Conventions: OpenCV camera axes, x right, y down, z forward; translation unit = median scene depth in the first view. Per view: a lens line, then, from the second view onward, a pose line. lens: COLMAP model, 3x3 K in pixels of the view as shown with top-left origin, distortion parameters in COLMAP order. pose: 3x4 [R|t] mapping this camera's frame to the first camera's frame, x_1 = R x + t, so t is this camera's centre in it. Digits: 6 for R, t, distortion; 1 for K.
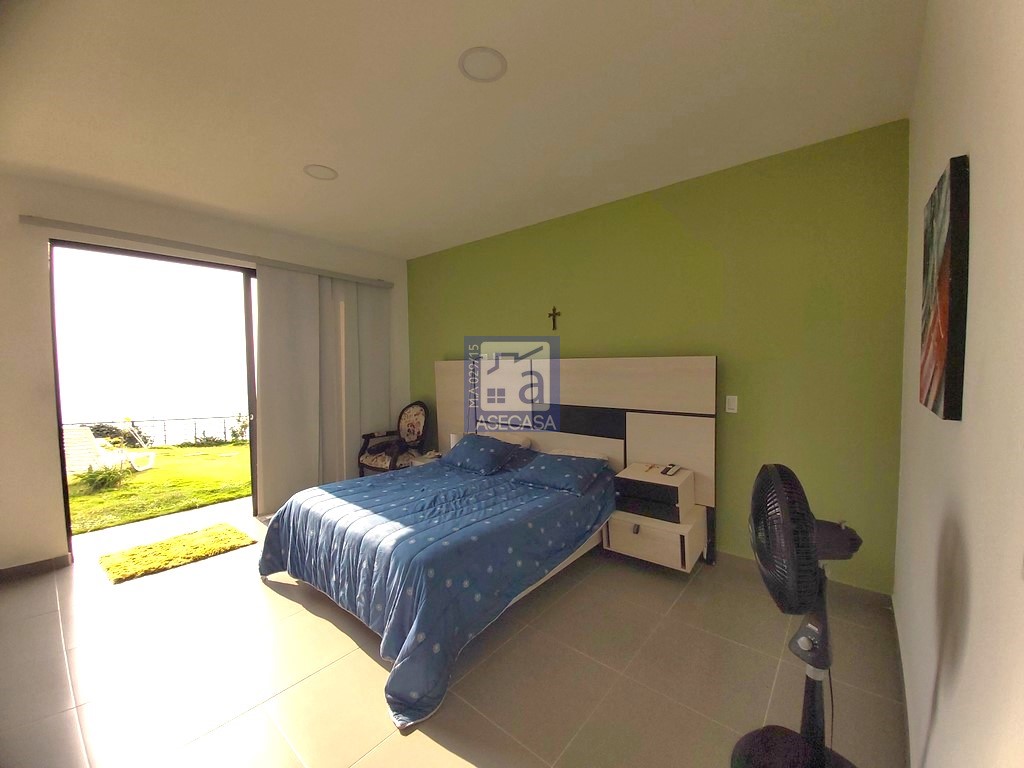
lens RADIAL K [[401.1, 0, 516.3], [0, 401.1, 378.8], [0, 0, 1]] dist [-0.004837, -0.006313]
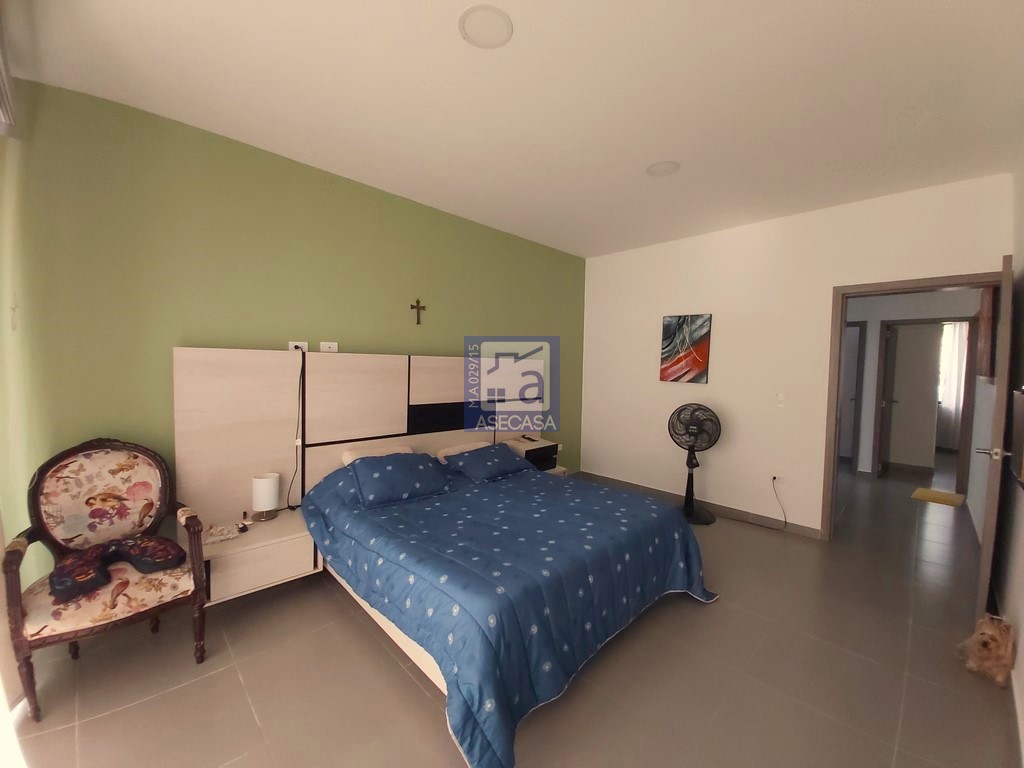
lens RADIAL K [[401.1, 0, 514.8], [0, 401.1, 388.4], [0, 0, 1]] dist [-0.004837, -0.006313]
pose [[0.117103, -0.049997, 0.991860, -0.787738], [0.015643, 0.998701, 0.048494, -0.016427], [-0.992997, 0.009837, 0.117733, 0.664847]]
